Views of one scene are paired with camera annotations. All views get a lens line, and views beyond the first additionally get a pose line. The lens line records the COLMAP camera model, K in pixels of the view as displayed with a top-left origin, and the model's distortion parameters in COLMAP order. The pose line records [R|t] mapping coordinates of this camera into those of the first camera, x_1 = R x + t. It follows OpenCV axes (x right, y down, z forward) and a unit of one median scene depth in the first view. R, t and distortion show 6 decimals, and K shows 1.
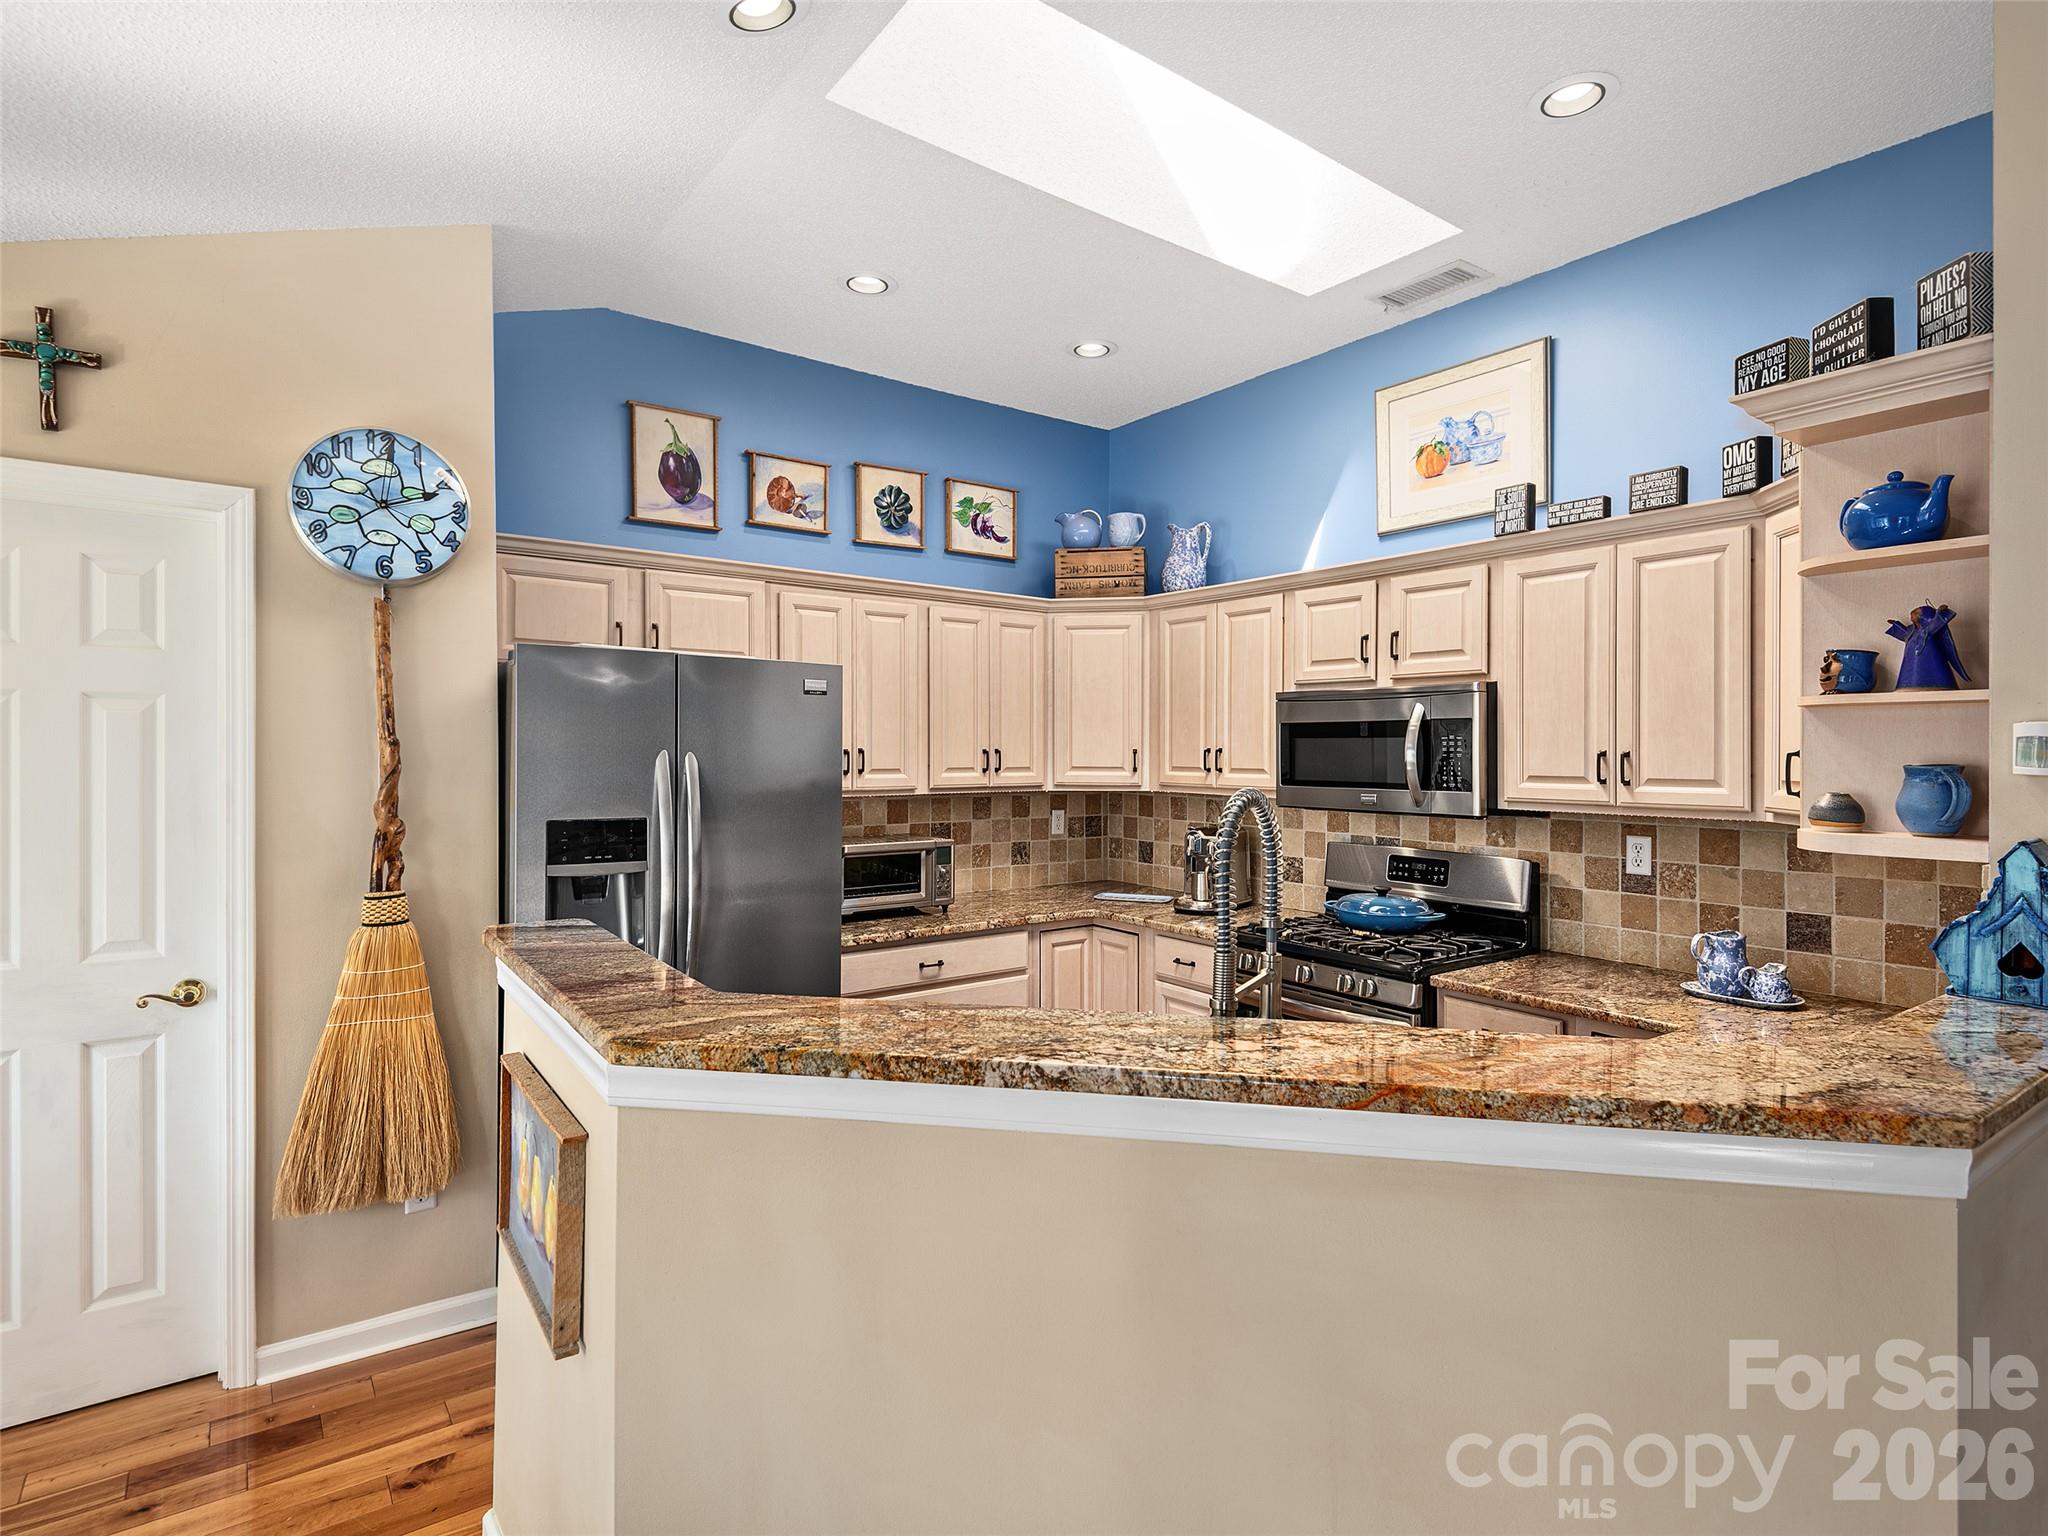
lens RADIAL K [[1052.2, 0, 1023.2], [0, 1052.2, 764.8], [0, 0, 1]] dist [0.017921, -0.000967]
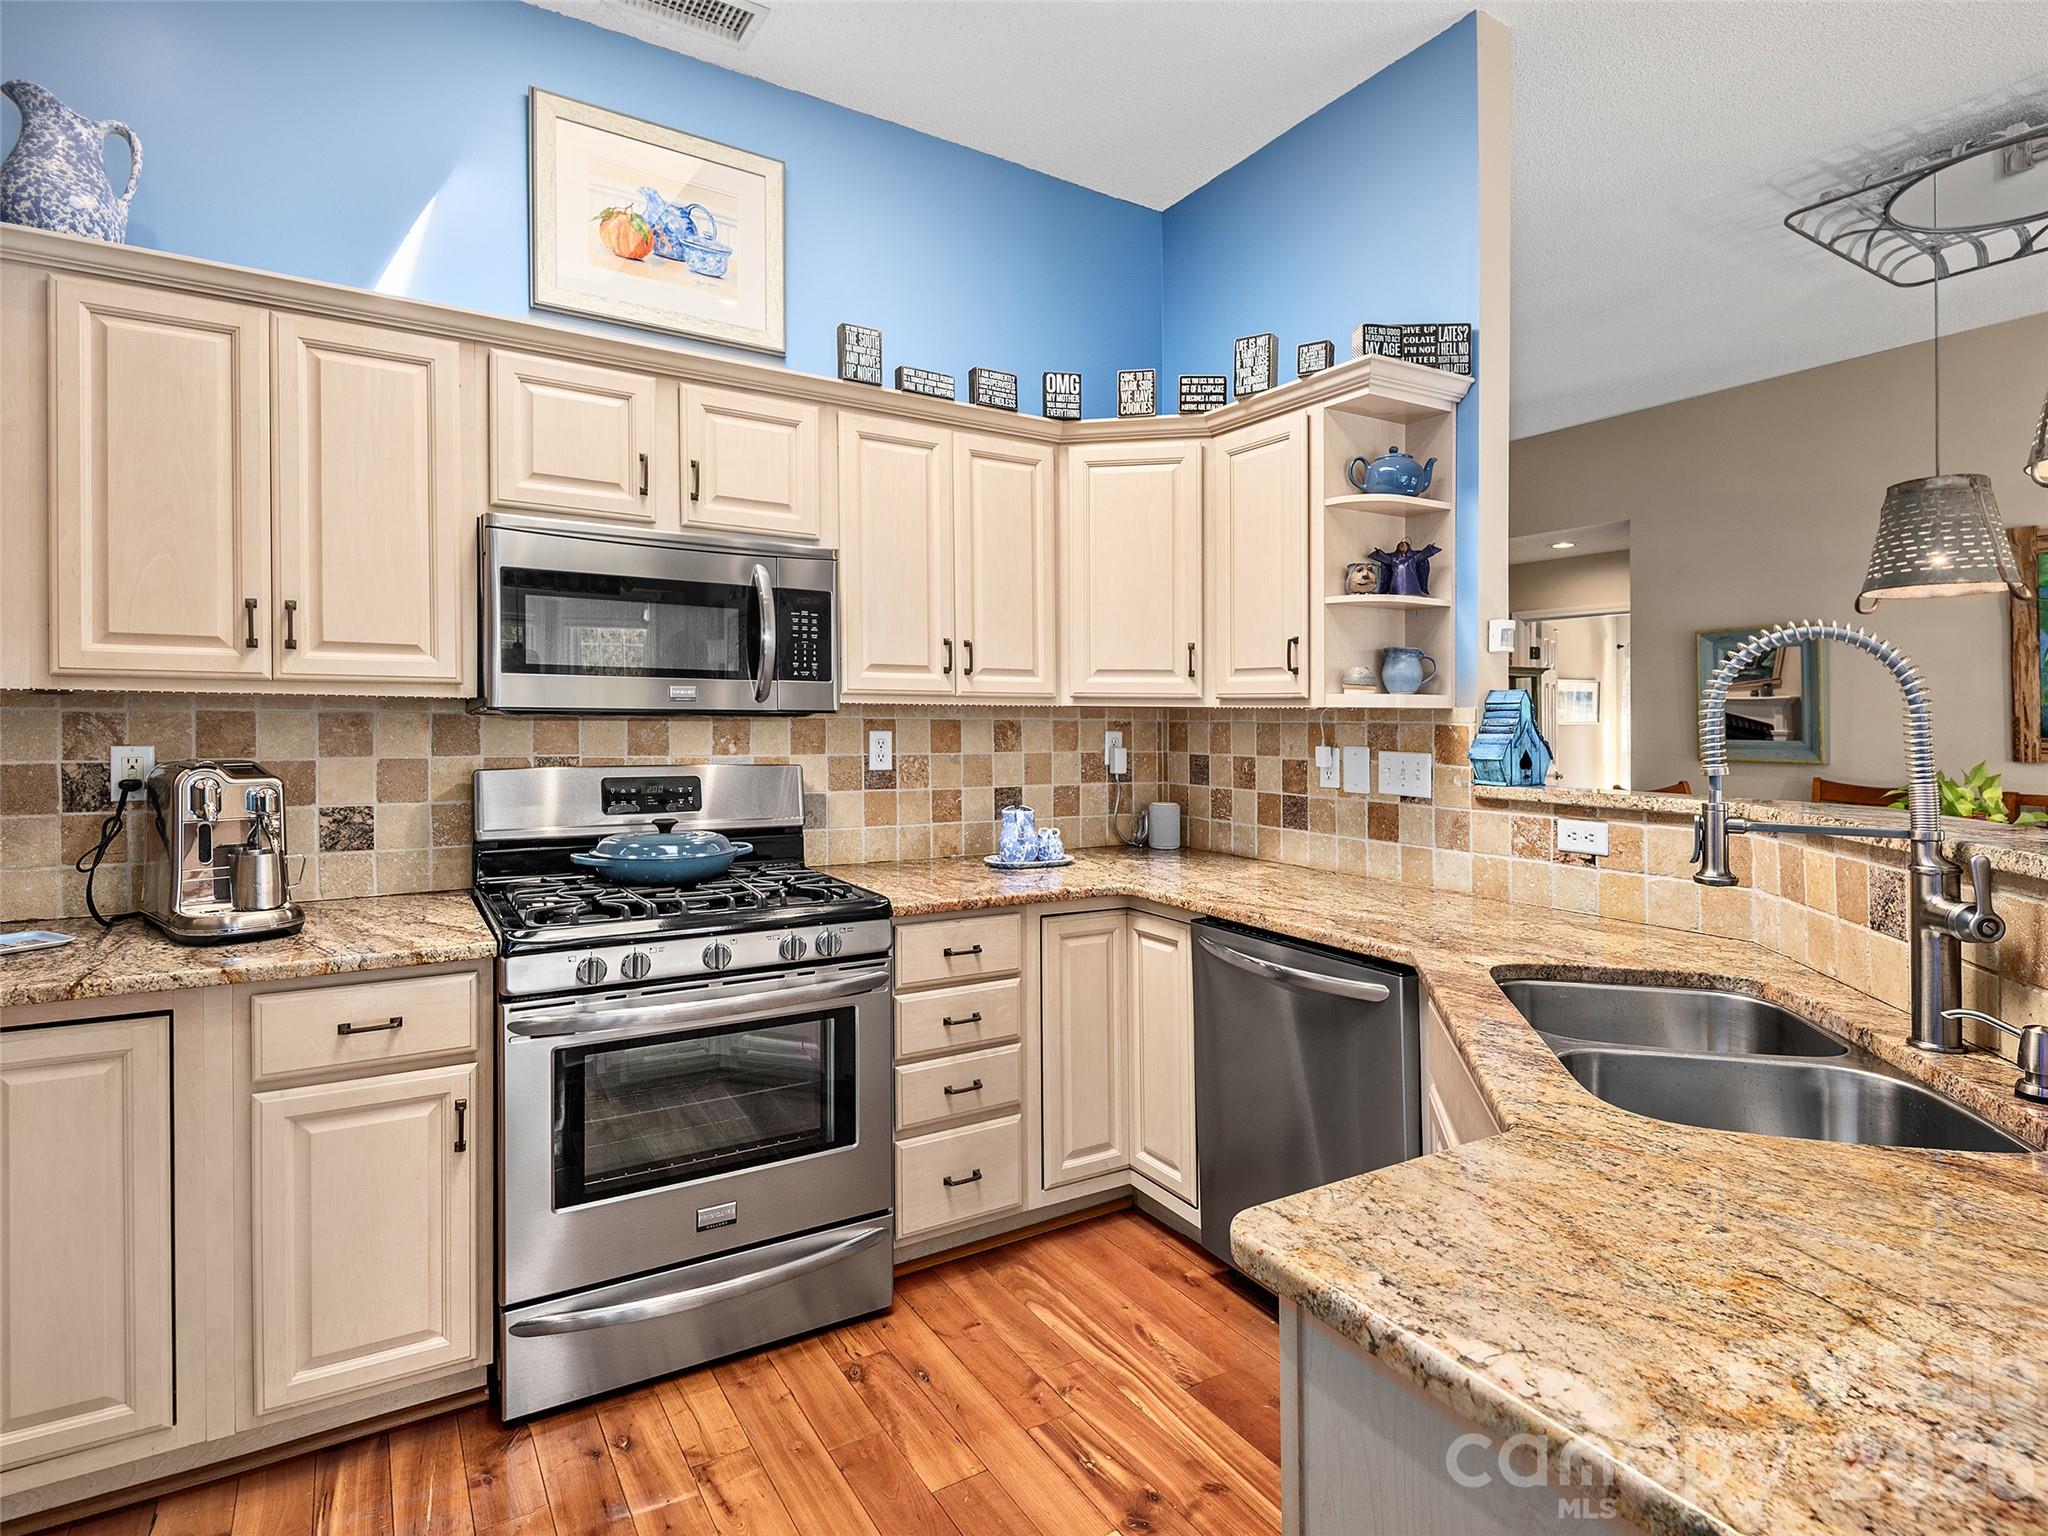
lens RADIAL K [[1052.2, 0, 999.0], [0, 1052.2, 717.7], [0, 0, 1]] dist [0.017921, -0.000967]
pose [[0.086711, -0.006872, 0.996210, -0.375803], [0.001107, 0.999976, 0.006802, 0.047803], [-0.996233, 0.000513, 0.086716, 0.791546]]
